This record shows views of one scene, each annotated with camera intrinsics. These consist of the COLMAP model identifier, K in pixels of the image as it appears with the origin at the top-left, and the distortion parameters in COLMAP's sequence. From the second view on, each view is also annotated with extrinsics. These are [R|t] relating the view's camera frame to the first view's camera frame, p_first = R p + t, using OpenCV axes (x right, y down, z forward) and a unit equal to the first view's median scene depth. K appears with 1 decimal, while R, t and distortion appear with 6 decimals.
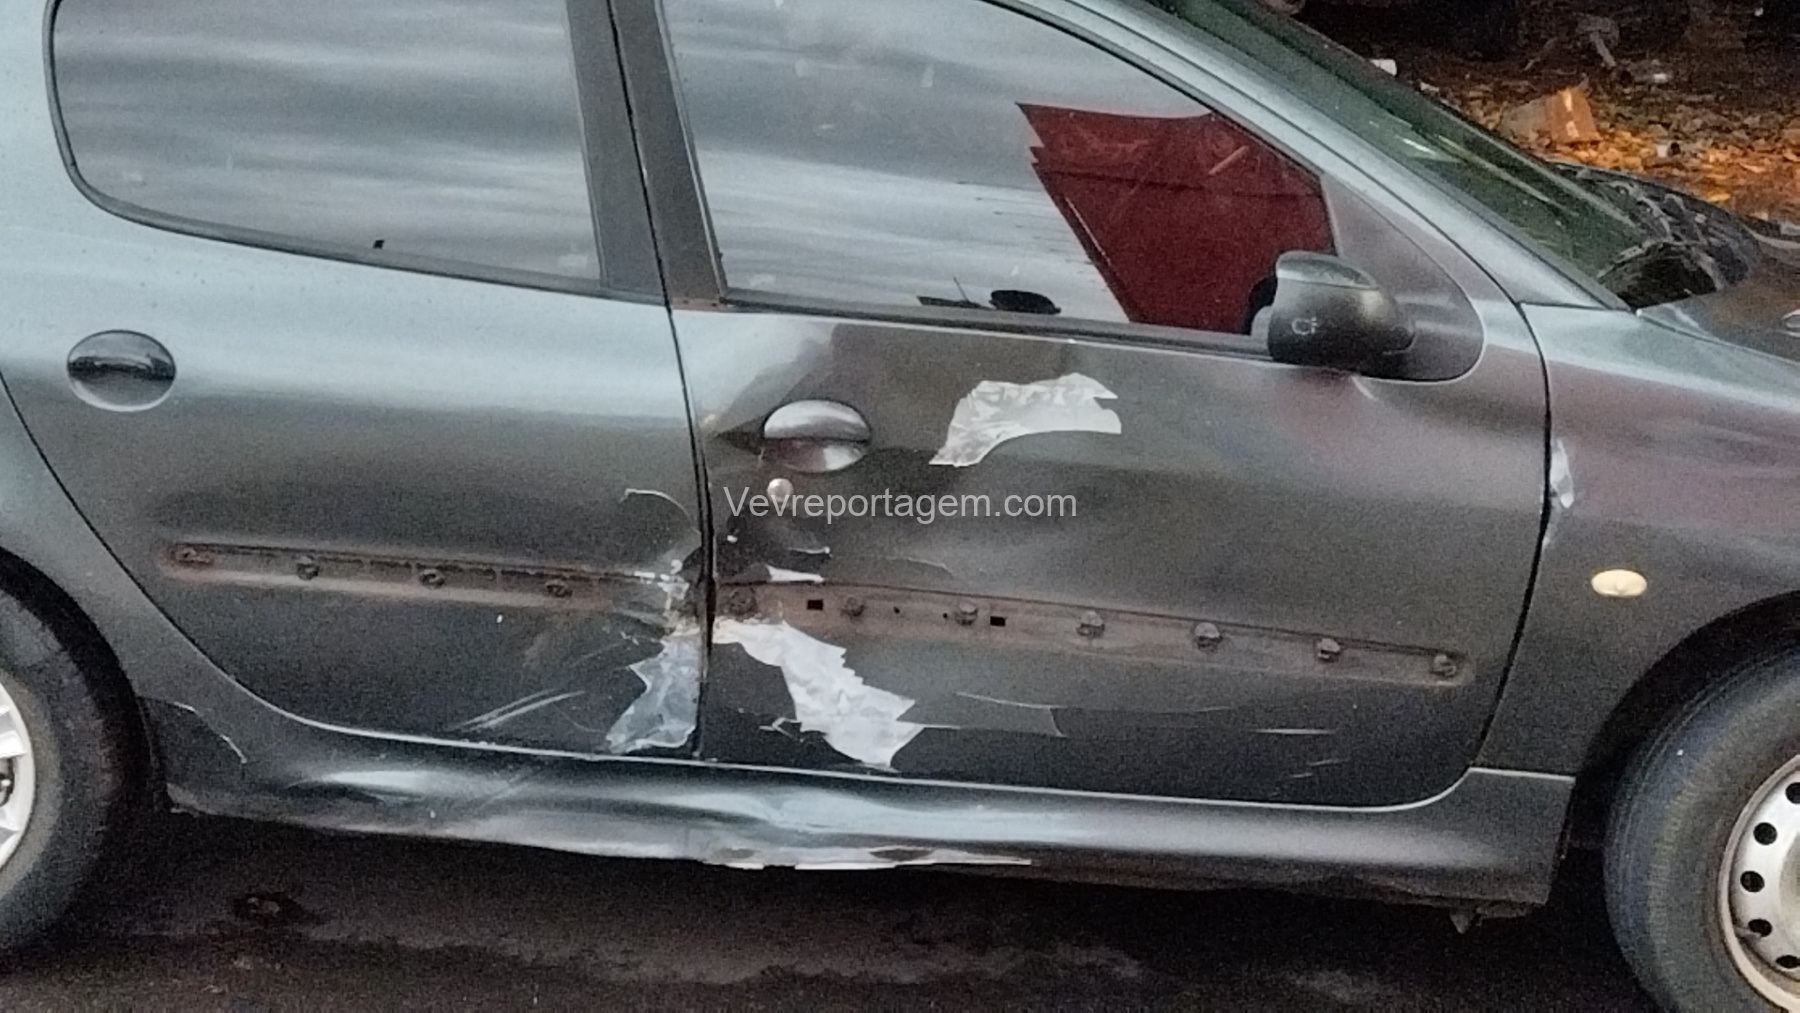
lens RADIAL K [[3113.1, 0, 874.3], [0, 3113.1, 511.9], [0, 0, 1]] dist [0.089866, -0.164030]
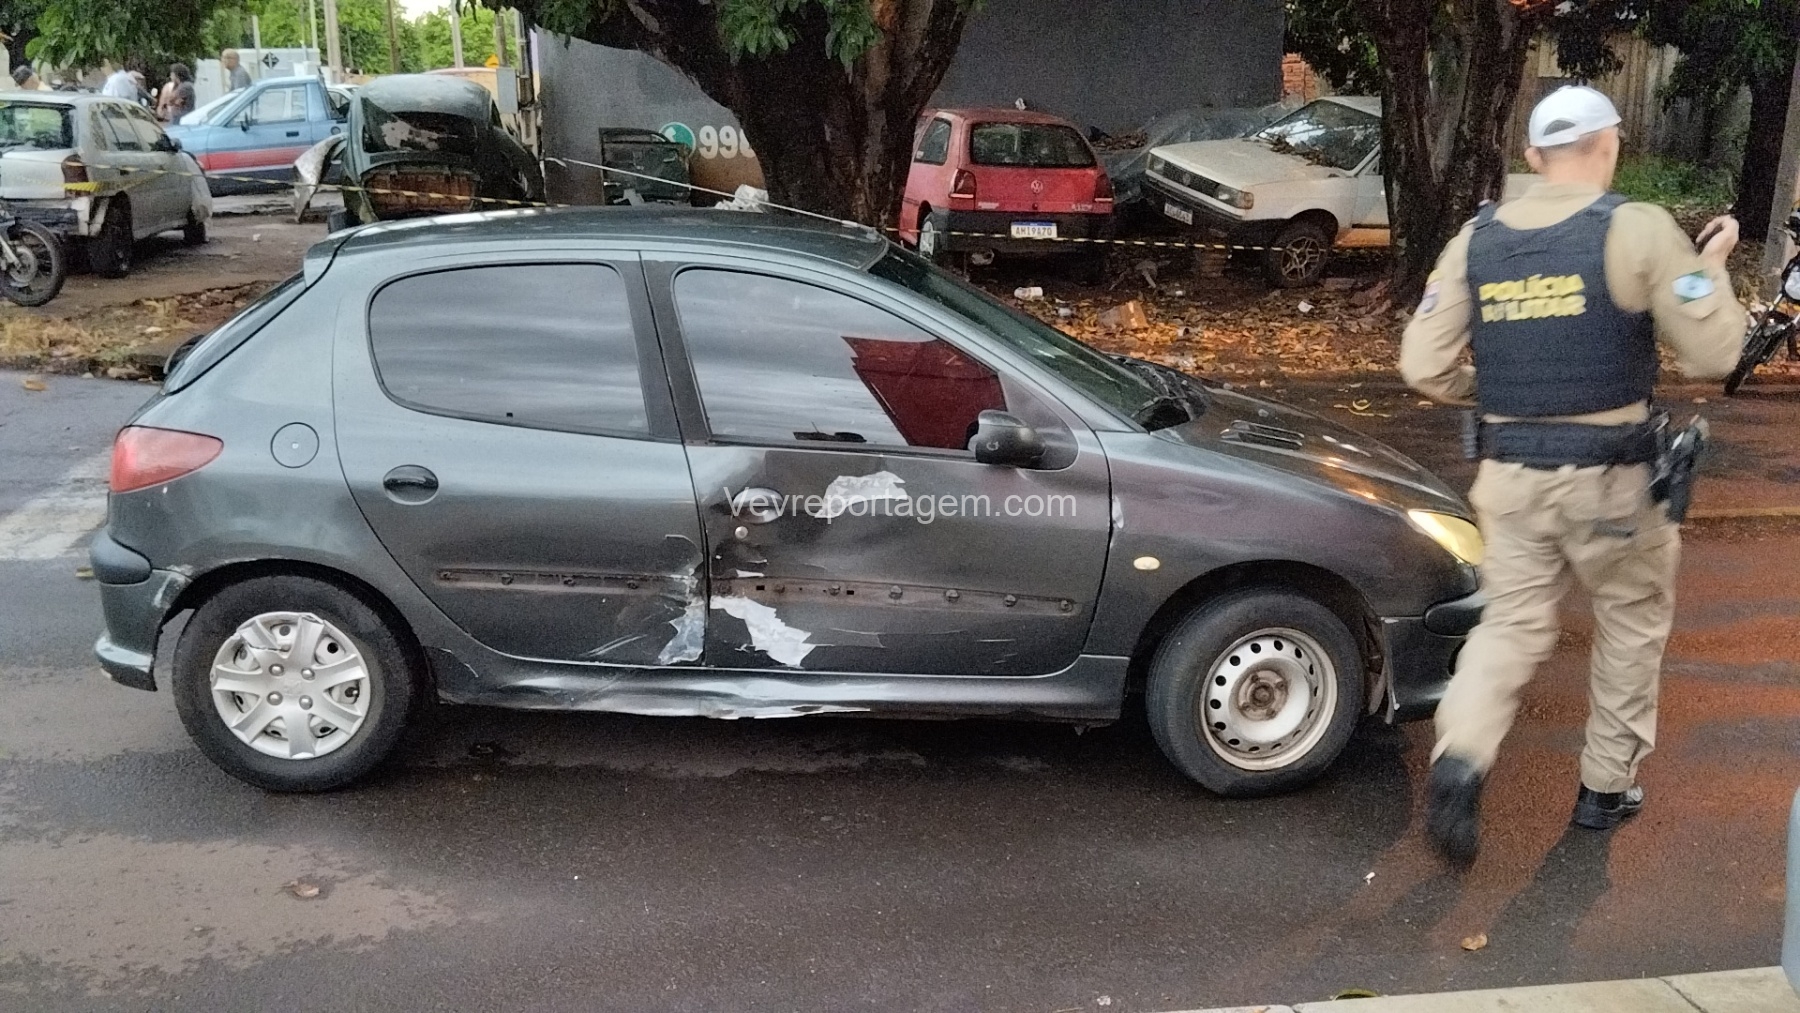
lens RADIAL K [[3113.1, 0, 874.3], [0, 3113.1, 511.9], [0, 0, 1]] dist [0.089866, -0.164030]
pose [[0.996271, -0.035423, 0.078674, -0.103048], [0.034567, 0.999328, 0.012221, -0.042182], [-0.079054, -0.009456, 0.996826, -1.034641]]
